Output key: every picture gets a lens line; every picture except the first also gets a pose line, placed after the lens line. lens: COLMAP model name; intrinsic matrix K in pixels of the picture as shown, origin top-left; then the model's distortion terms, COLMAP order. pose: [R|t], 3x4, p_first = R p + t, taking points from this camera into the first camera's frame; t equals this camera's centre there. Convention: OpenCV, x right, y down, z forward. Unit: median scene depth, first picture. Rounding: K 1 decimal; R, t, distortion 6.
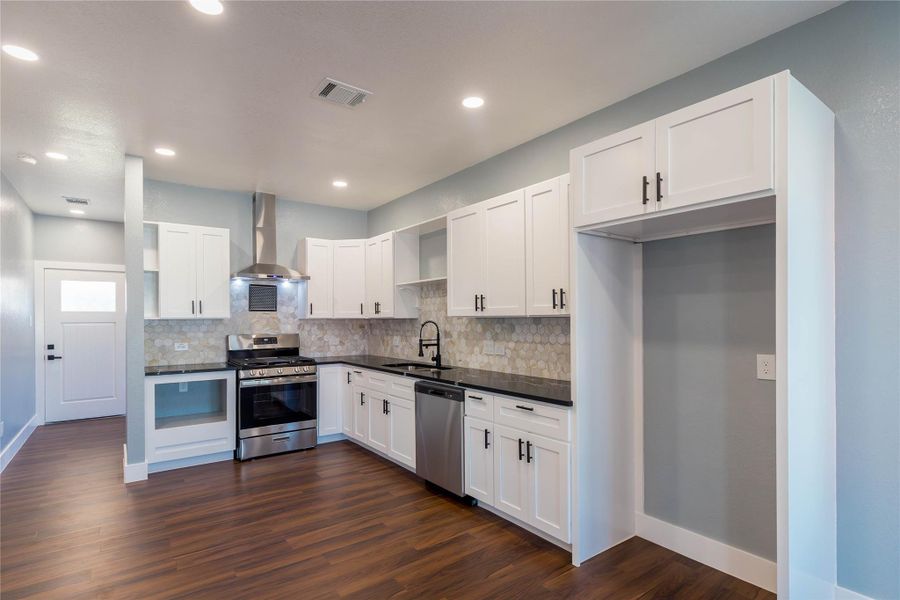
lens RADIAL K [[448.6, 0, 443.9], [0, 448.6, 317.5], [0, 0, 1]] dist [0.001365, -0.000031]
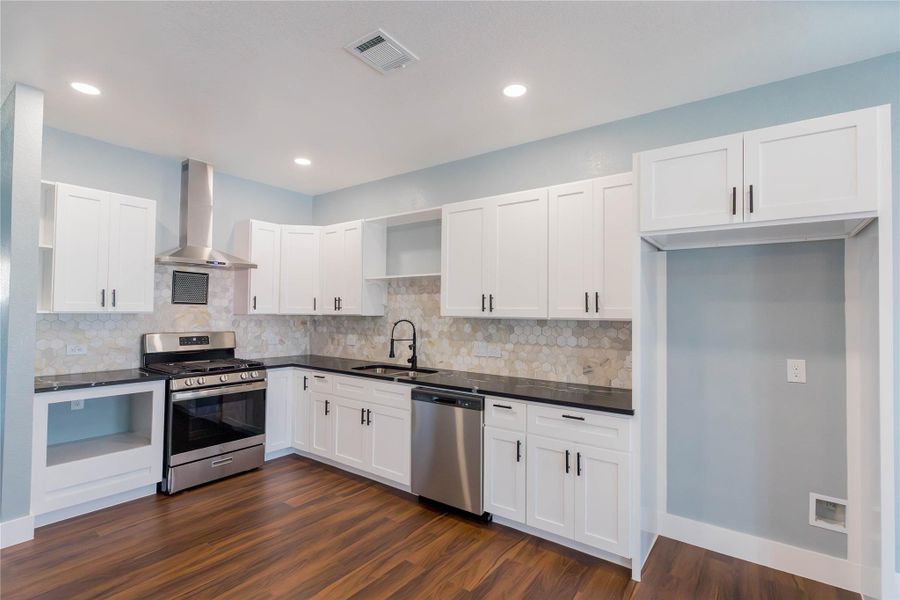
lens RADIAL K [[424.8, 0, 450.0], [0, 424.8, 300.0], [0, 0, 1]] dist [-0.005221, -0.000552]
pose [[0.952911, 0.025504, 0.302175, -0.217106], [-0.017928, 0.999452, -0.027820, -0.010112], [-0.302719, 0.021092, 0.952846, 0.138795]]
